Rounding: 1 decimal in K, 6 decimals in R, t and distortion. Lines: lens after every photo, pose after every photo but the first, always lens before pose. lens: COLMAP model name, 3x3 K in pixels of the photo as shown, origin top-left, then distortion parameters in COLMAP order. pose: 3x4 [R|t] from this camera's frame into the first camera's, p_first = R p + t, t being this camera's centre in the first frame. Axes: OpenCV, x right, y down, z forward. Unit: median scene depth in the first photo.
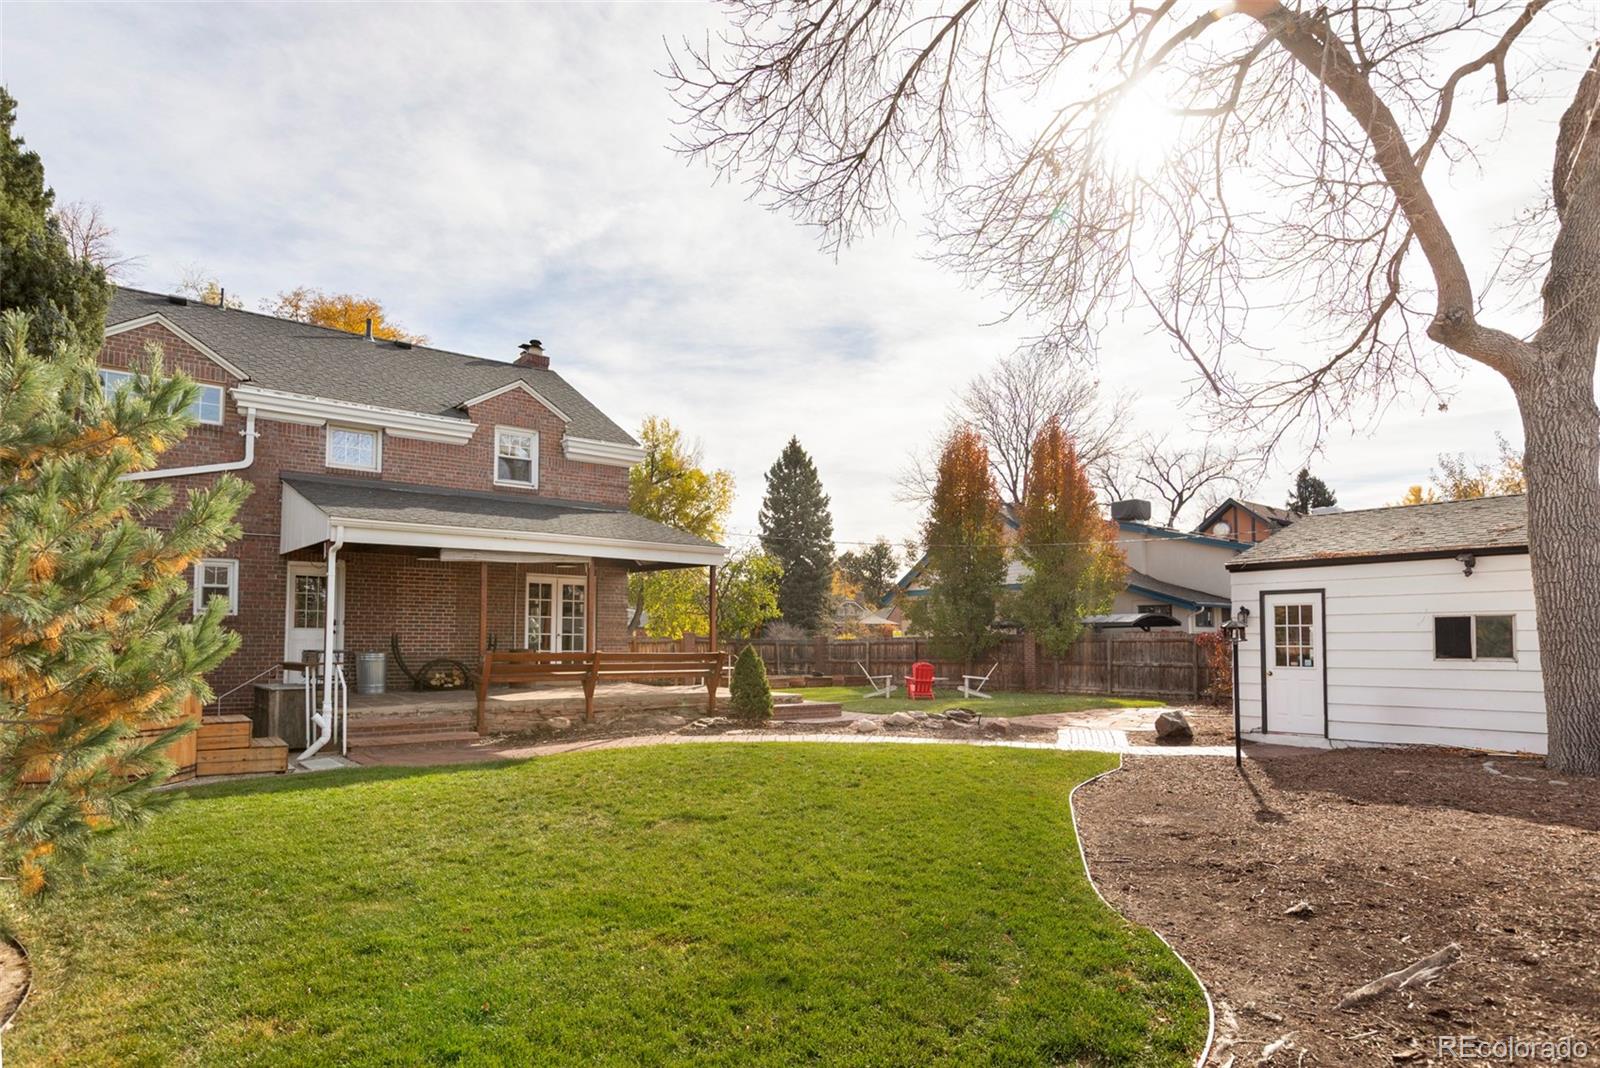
lens RADIAL K [[952.3, 0, 823.8], [0, 952.3, 605.6], [0, 0, 1]] dist [-0.016270, 0.004339]
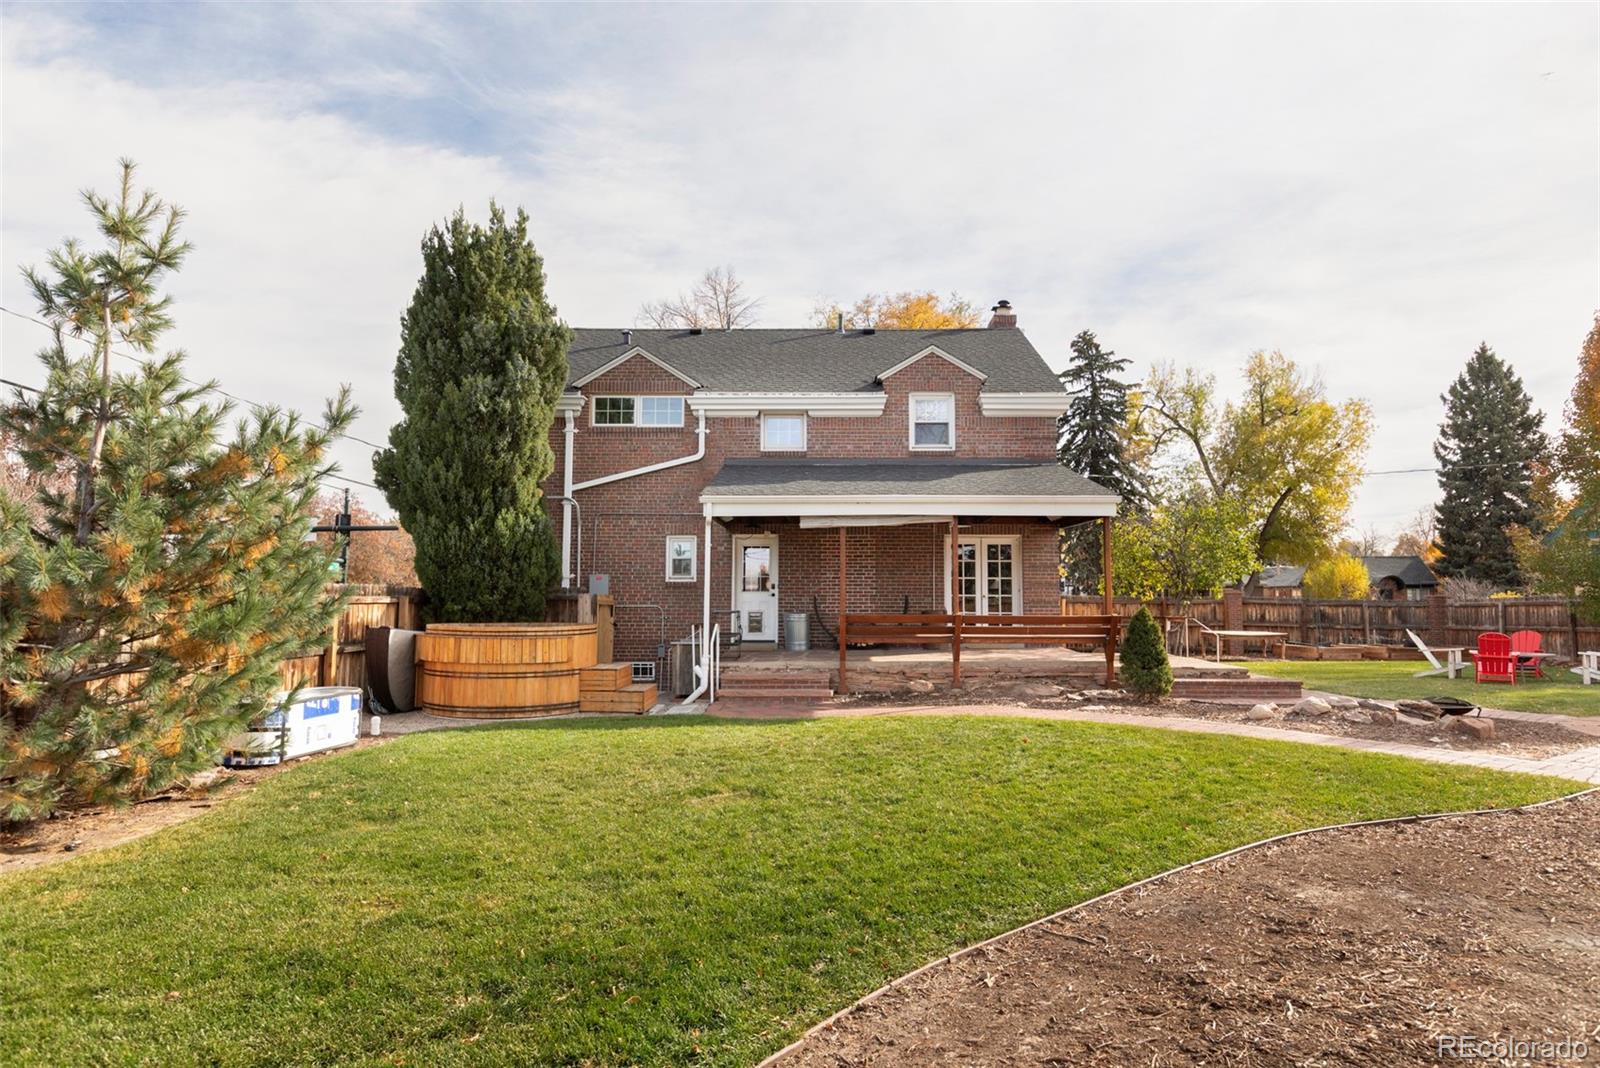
lens RADIAL K [[952.3, 0, 796.9], [0, 952.3, 526.7], [0, 0, 1]] dist [-0.016270, 0.004339]
pose [[0.747047, -0.053586, -0.662607, 0.247236], [0.025387, 0.998318, -0.052113, 0.006115], [0.664286, 0.022109, 0.747152, 0.152641]]
